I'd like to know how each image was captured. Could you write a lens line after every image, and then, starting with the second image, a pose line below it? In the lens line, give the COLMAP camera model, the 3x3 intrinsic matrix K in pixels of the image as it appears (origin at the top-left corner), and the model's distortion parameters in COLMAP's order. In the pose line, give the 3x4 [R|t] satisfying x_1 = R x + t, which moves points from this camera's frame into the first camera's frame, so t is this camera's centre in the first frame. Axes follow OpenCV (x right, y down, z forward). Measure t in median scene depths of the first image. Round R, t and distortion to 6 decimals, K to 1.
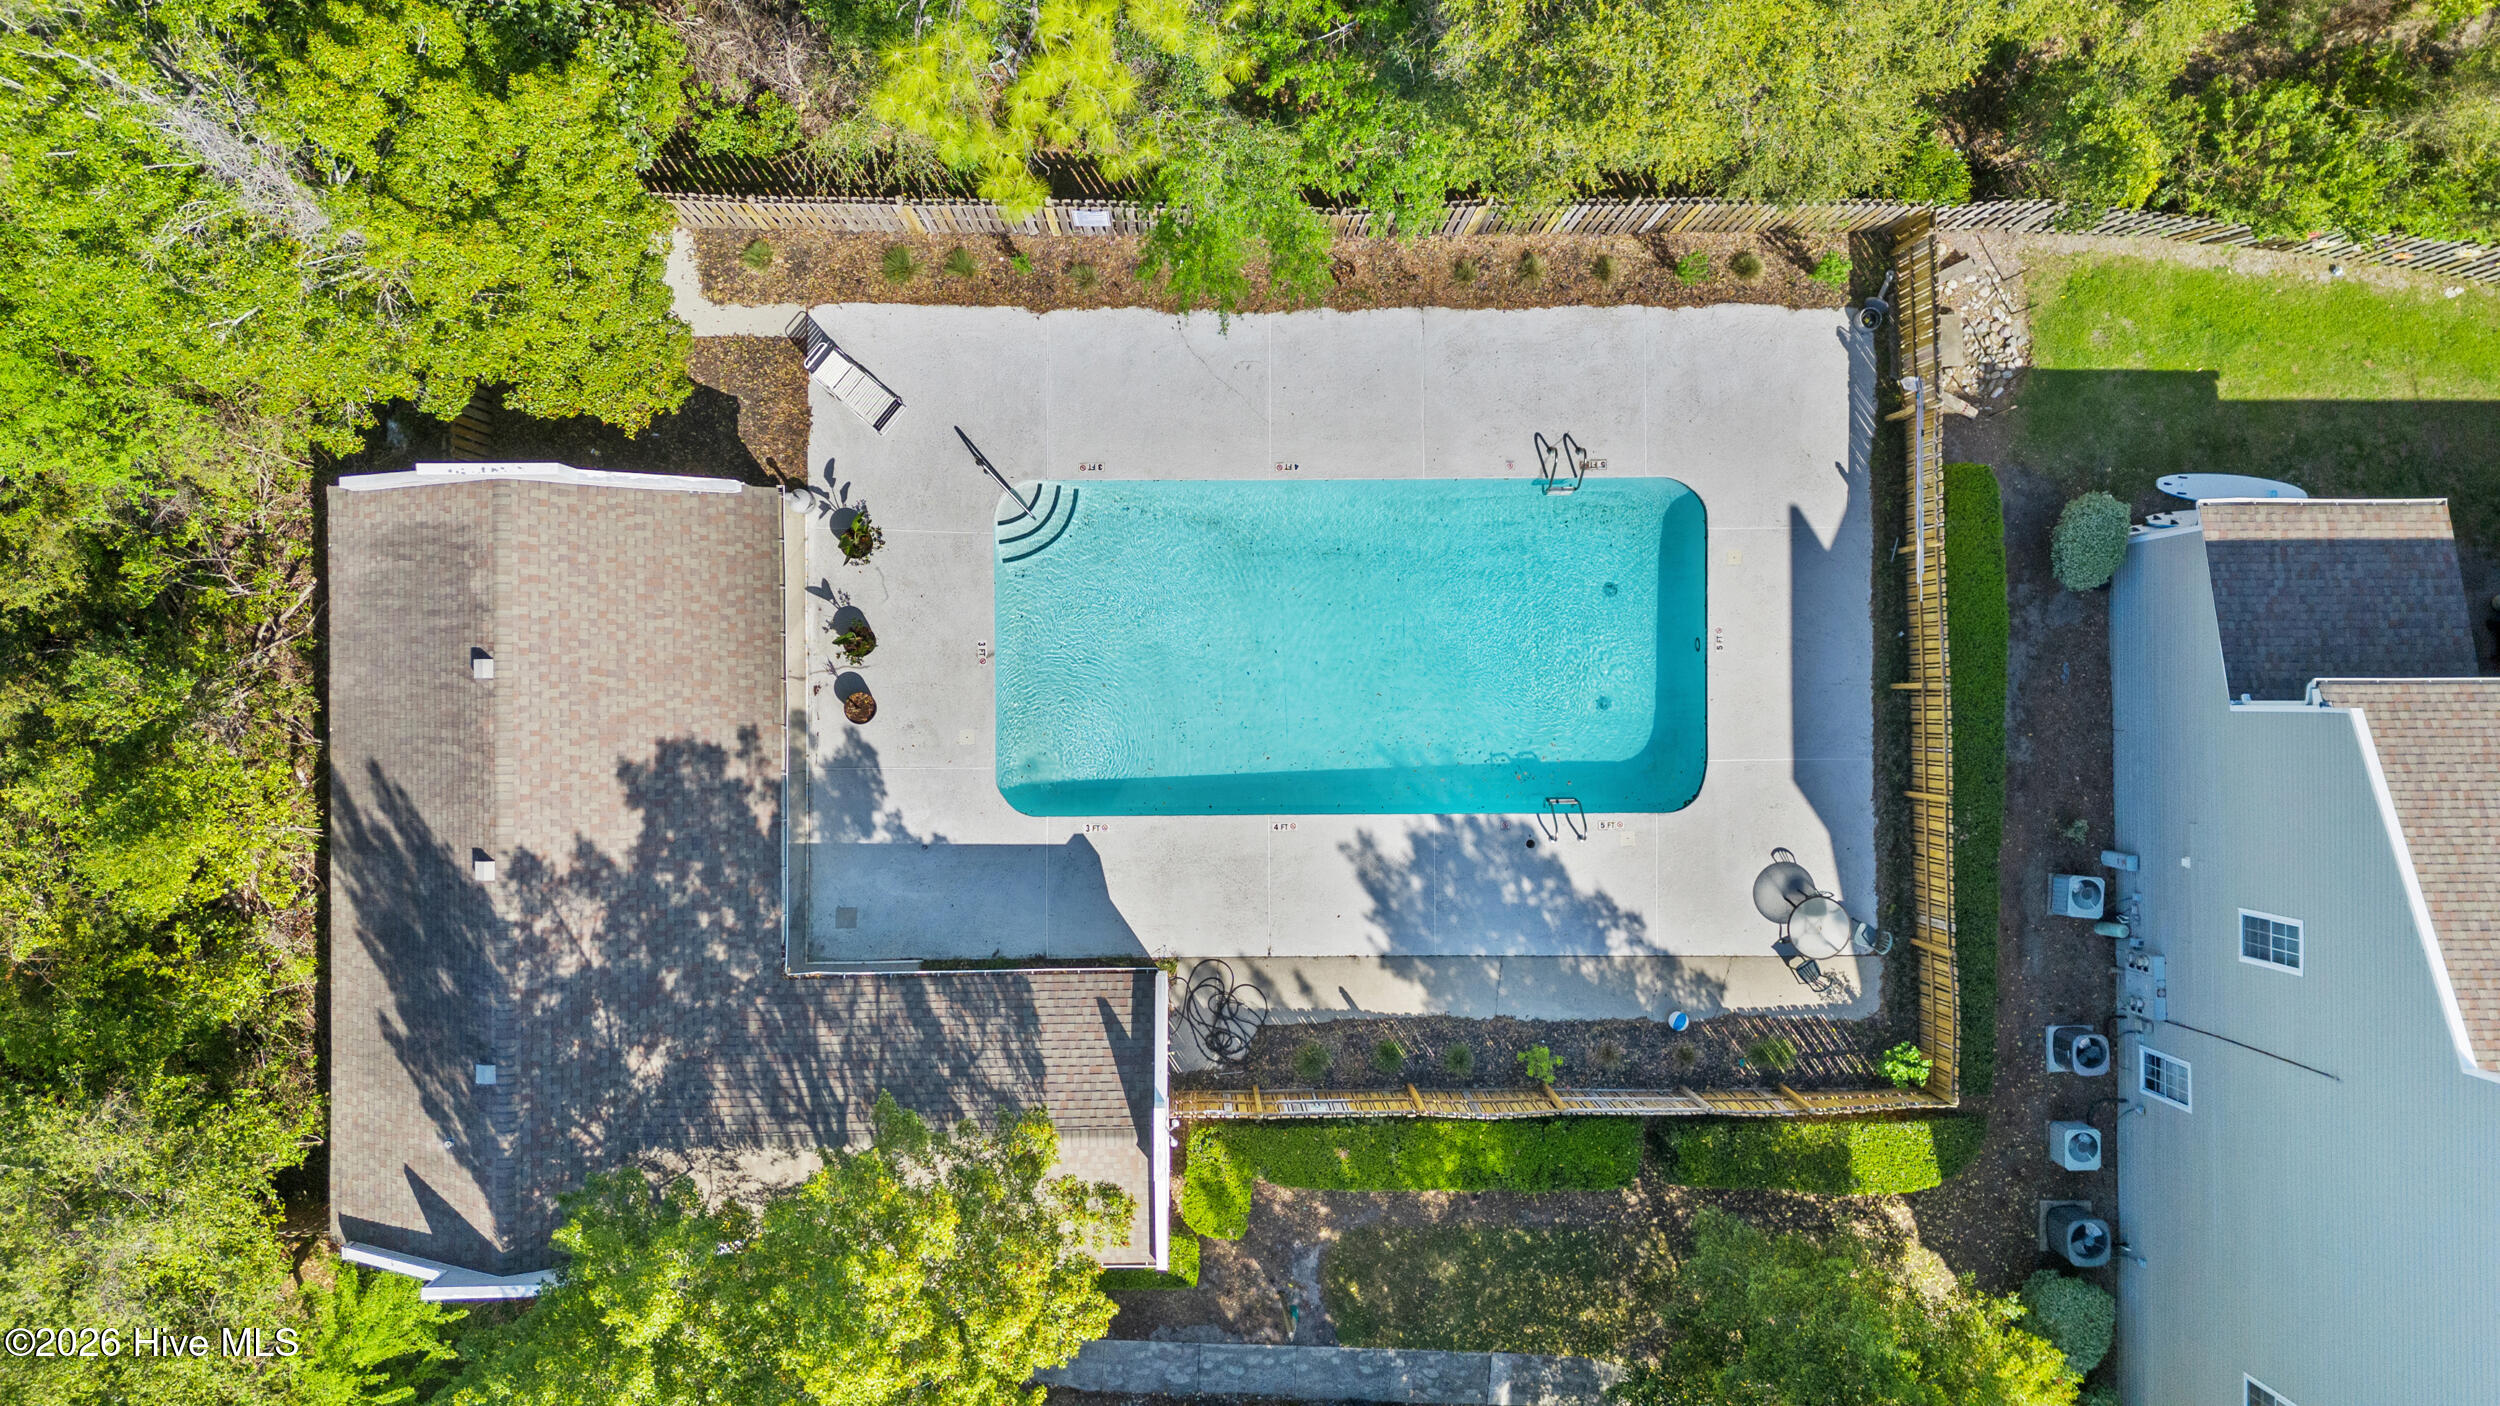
lens RADIAL K [[1765.9, 0, 1222.1], [0, 1765.9, 700.9], [0, 0, 1]] dist [0.001421, -0.000745]
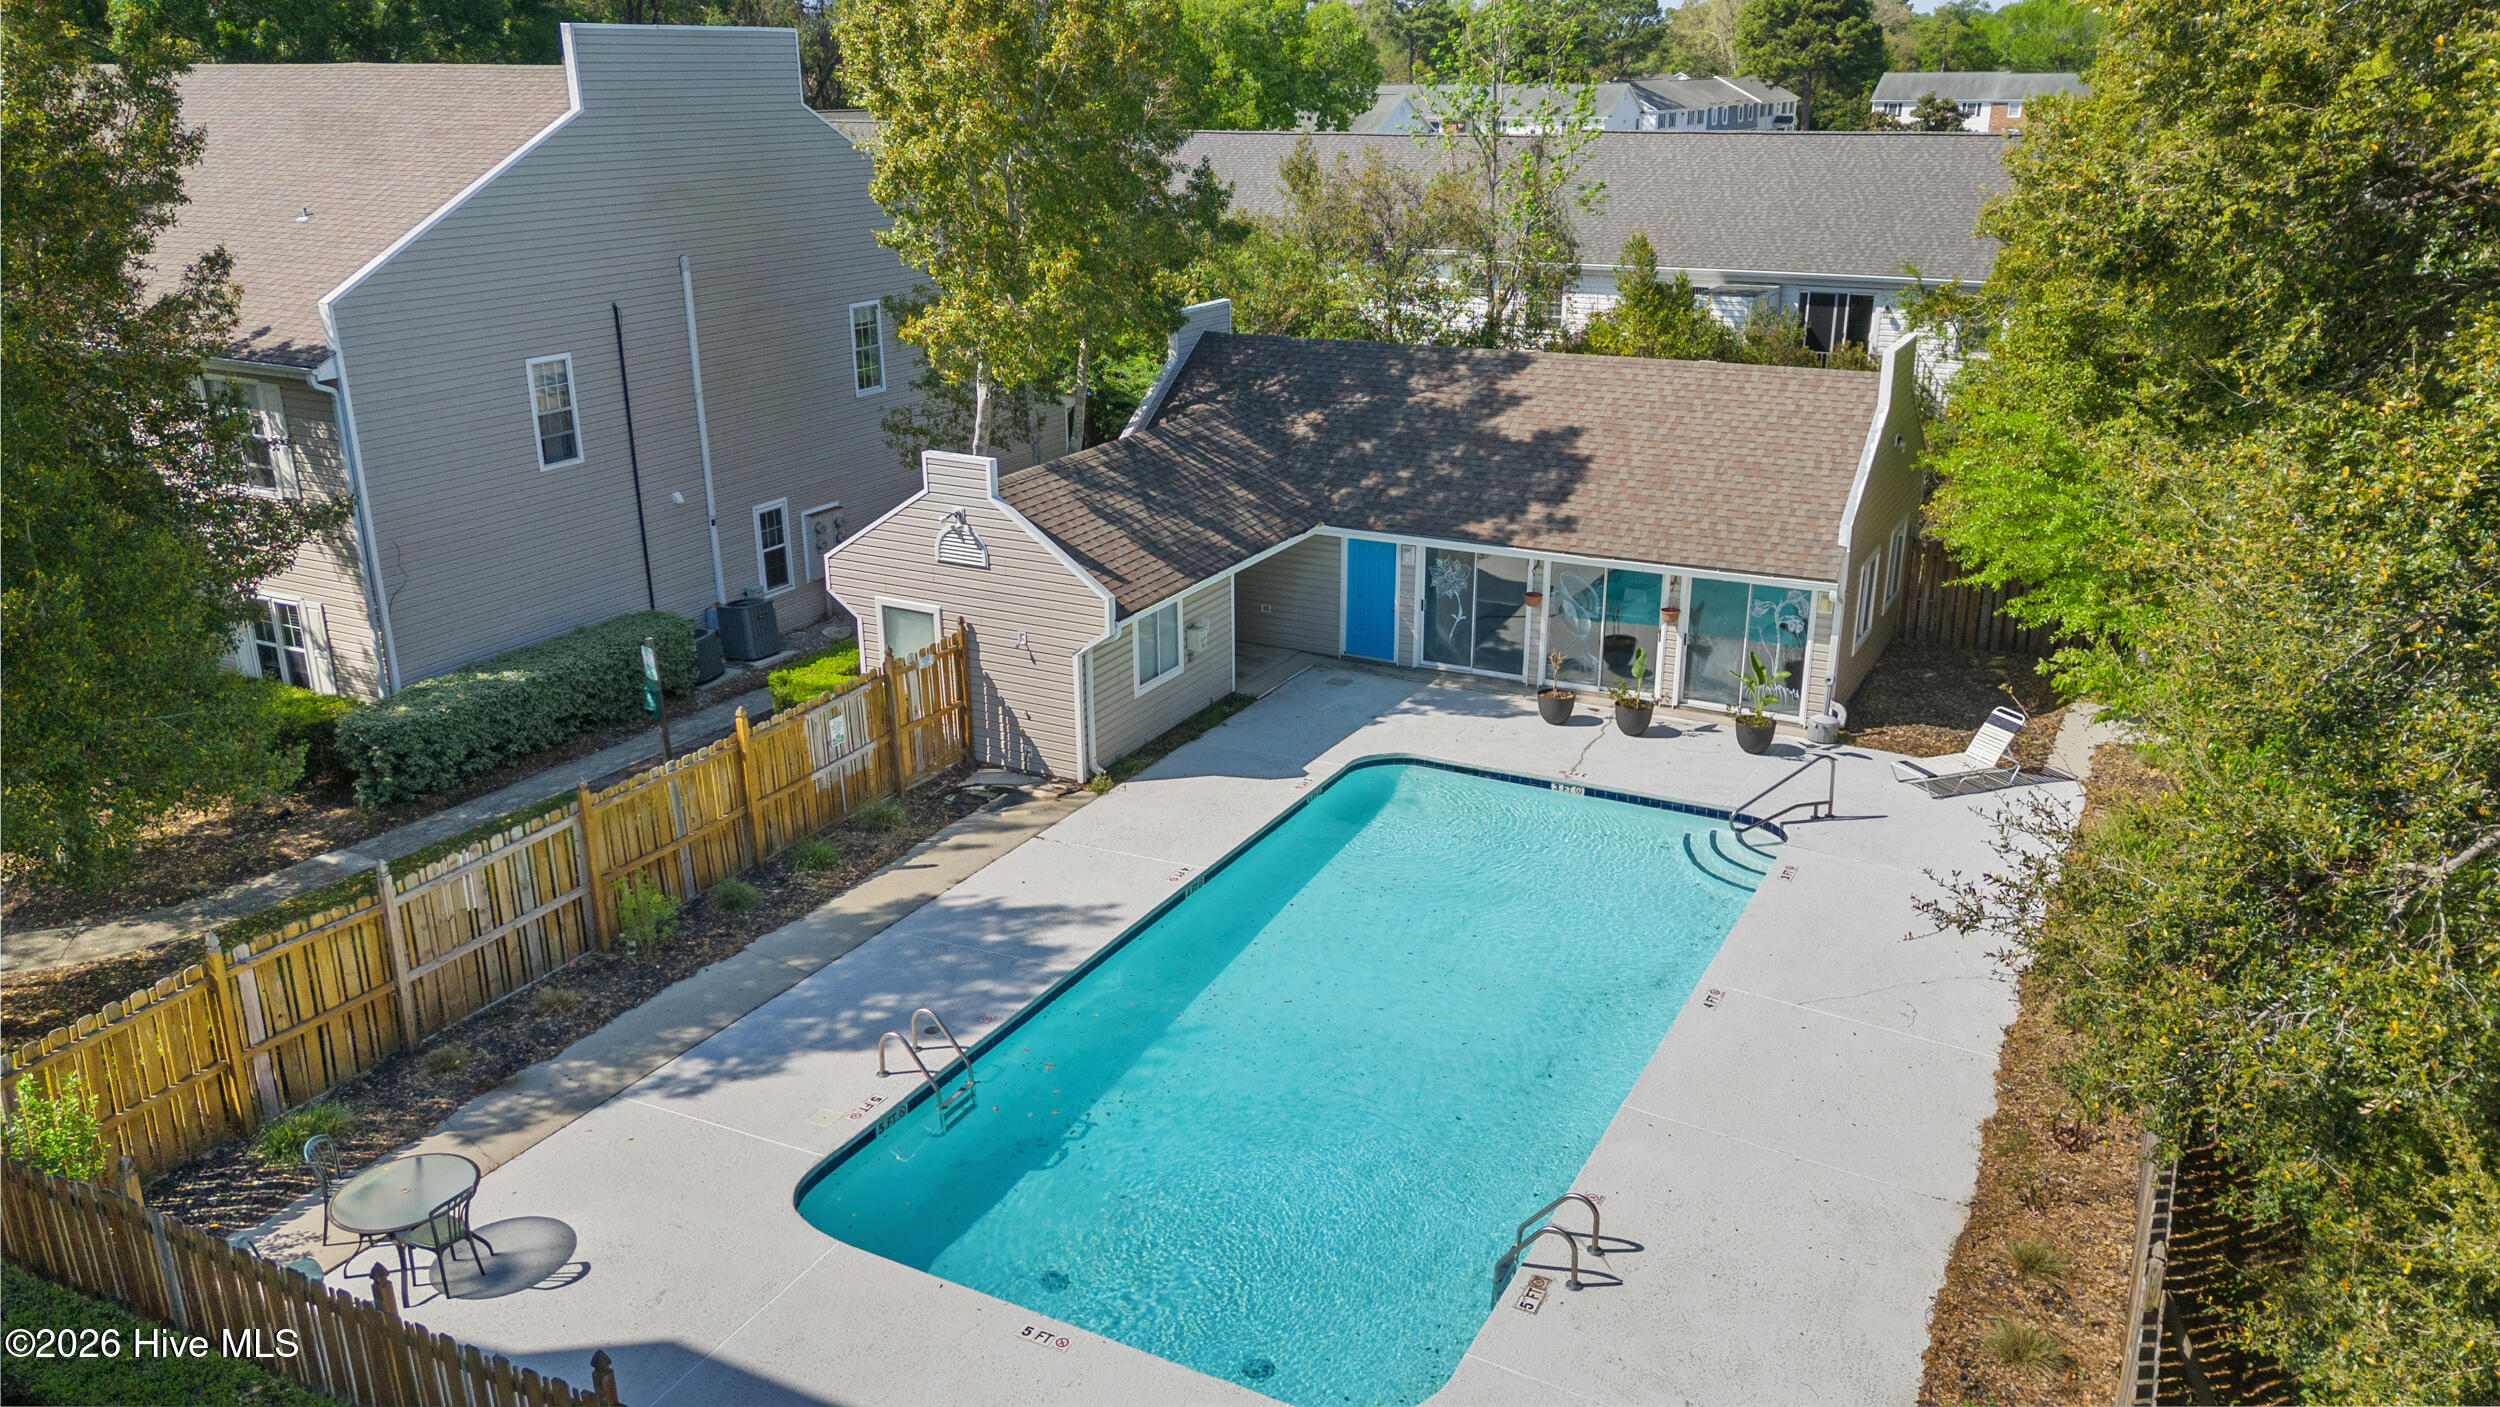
lens RADIAL K [[1765.9, 0, 1222.1], [0, 1765.9, 701.4], [0, 0, 1]] dist [0.001421, -0.000745]
pose [[-0.489244, 0.283719, -0.824708, 0.564730], [-0.872133, -0.153863, 0.464445, -0.246553], [0.004880, 0.946483, 0.322718, 0.720346]]
